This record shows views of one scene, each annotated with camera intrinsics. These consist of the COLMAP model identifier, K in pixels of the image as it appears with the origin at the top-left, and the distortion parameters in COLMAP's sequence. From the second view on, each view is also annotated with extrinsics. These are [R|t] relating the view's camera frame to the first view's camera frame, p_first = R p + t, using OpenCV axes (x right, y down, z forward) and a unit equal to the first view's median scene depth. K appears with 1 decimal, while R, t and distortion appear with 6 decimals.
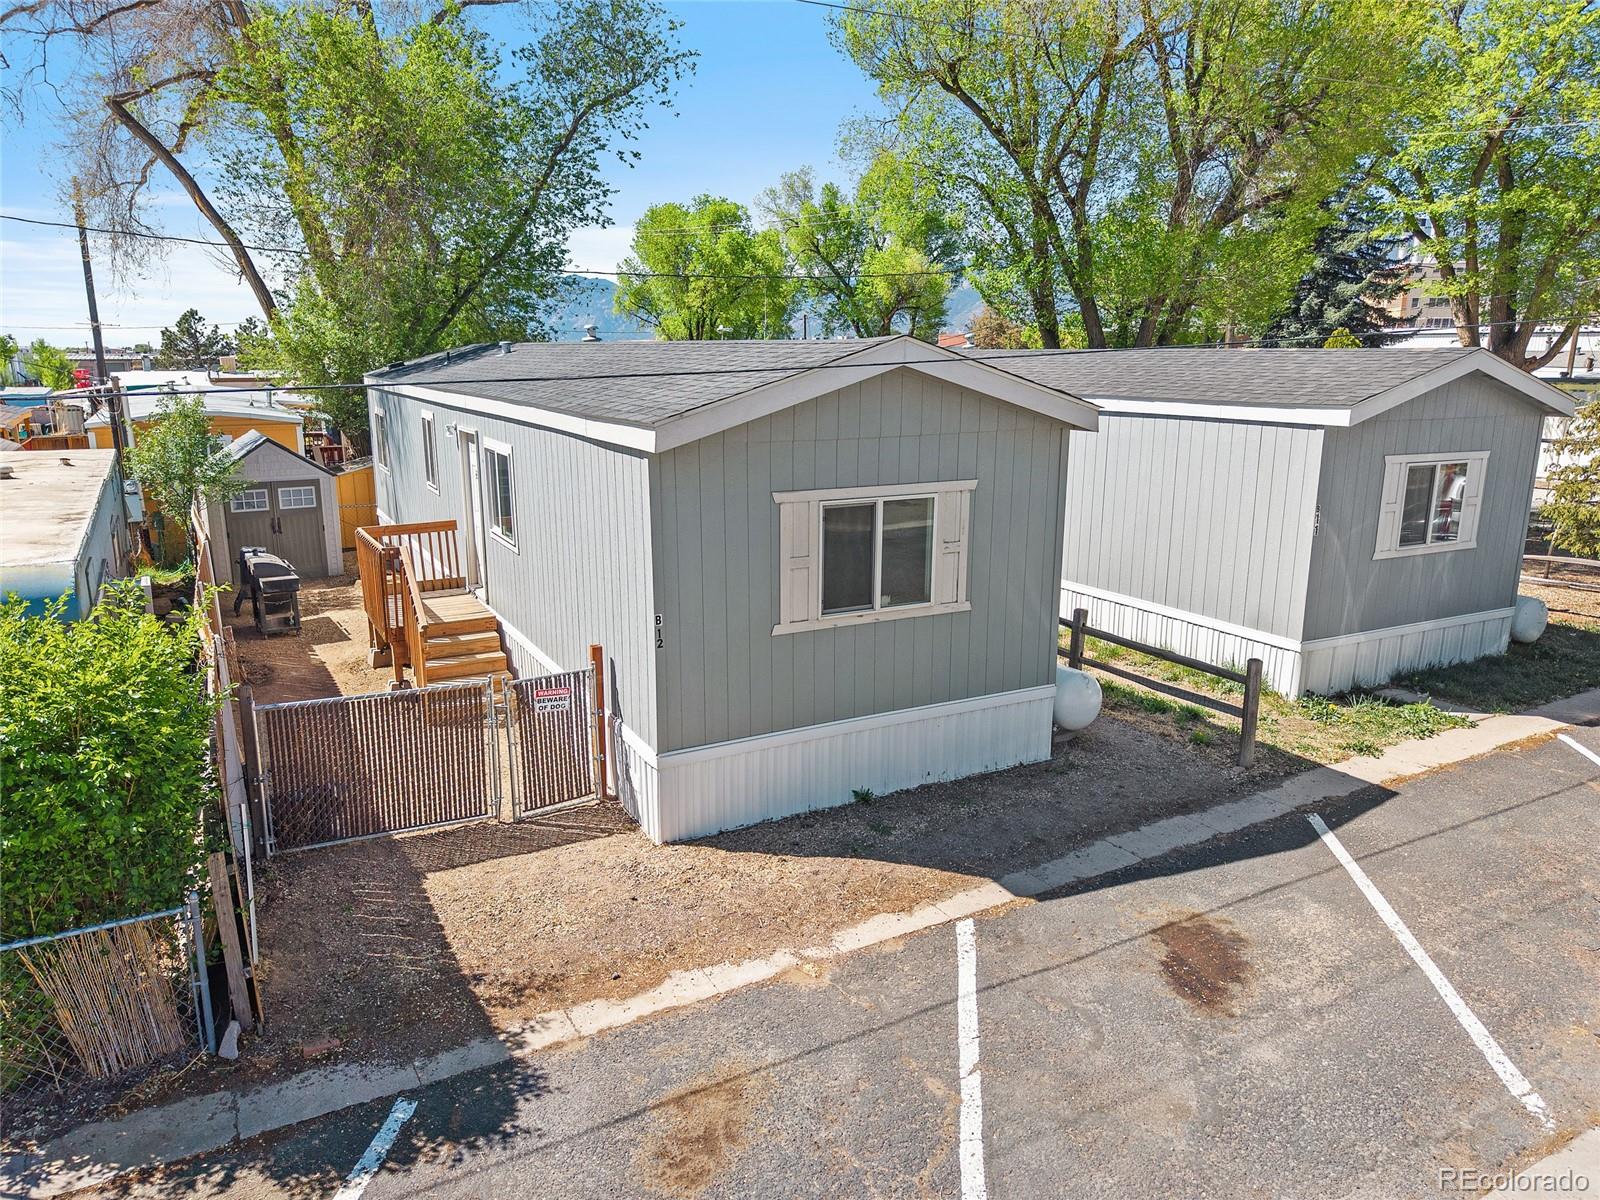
lens RADIAL K [[1103.4, 0, 800.0], [0, 1103.4, 600.0], [0, 0, 1]] dist [0.007910, -0.004535]
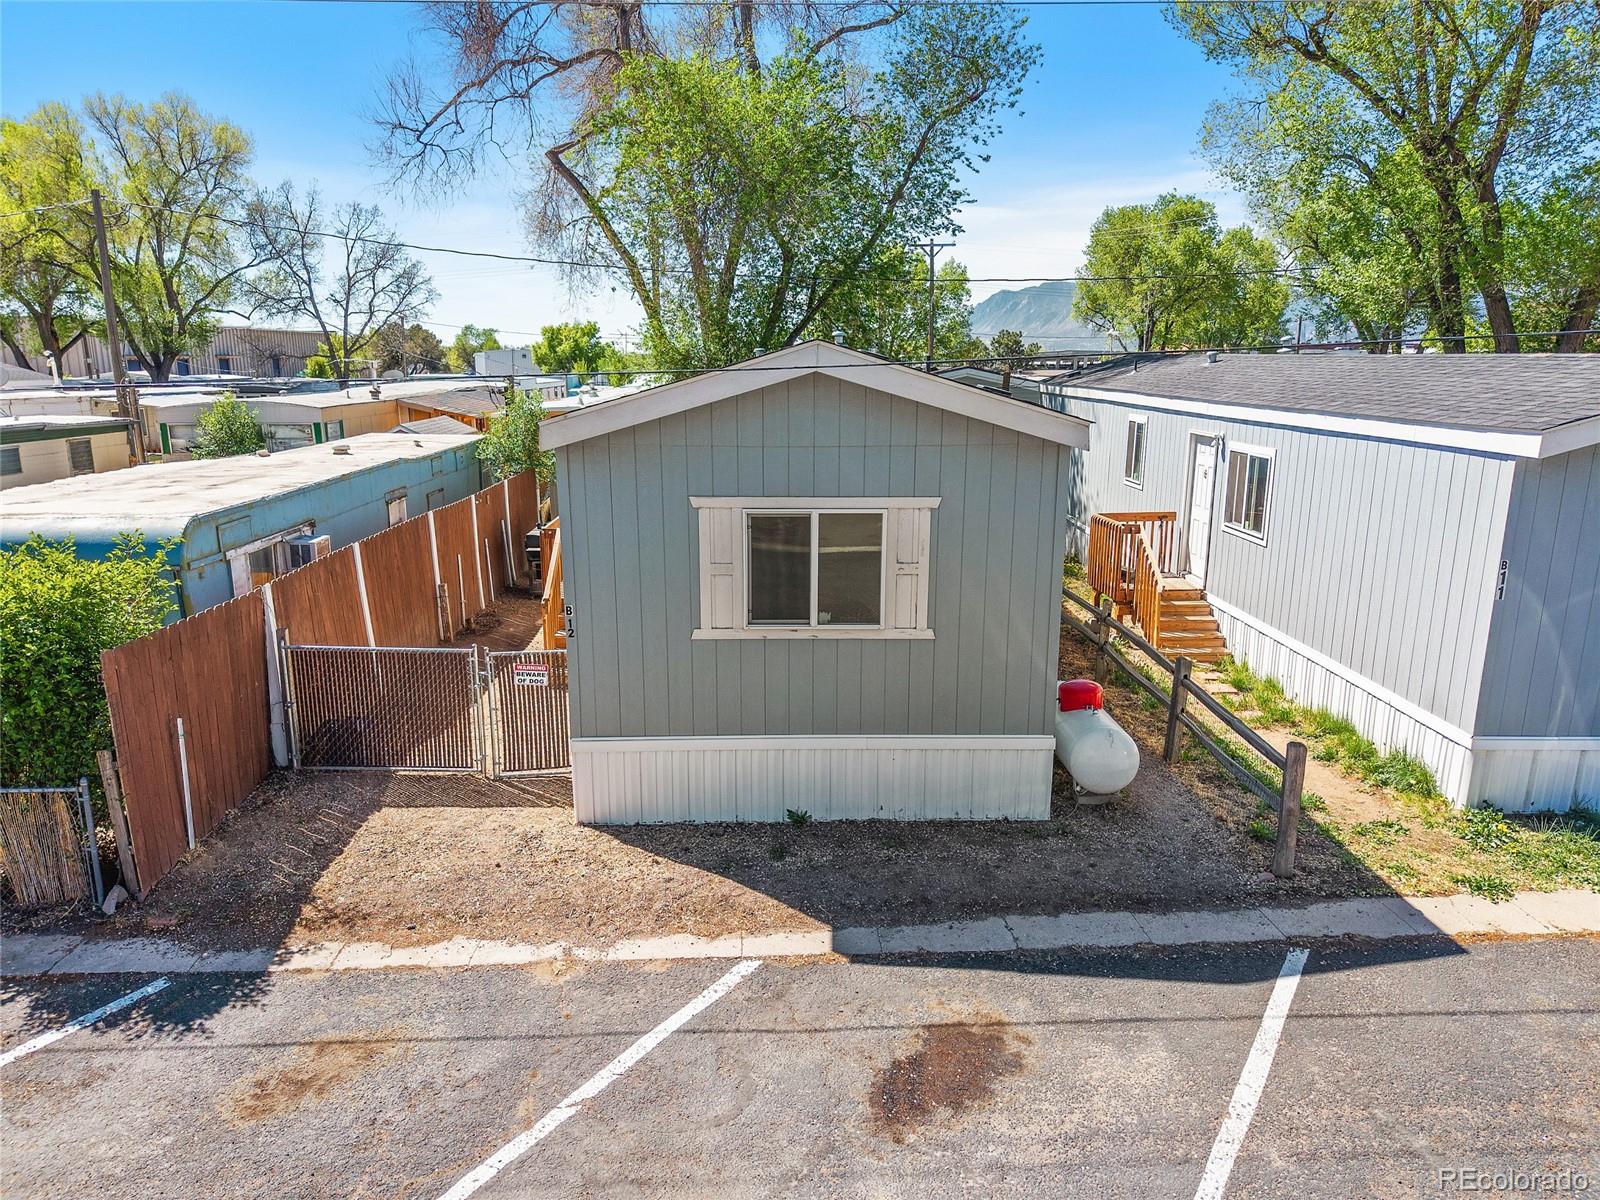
lens RADIAL K [[1075.7, 0, 800.0], [0, 1075.7, 600.0], [0, 0, 1]] dist [0.005353, -0.000255]
pose [[0.891694, 0.101729, -0.441058, 0.488876], [-0.101328, 0.994551, 0.024534, -0.037094], [0.441151, 0.022814, 0.897143, 0.163897]]
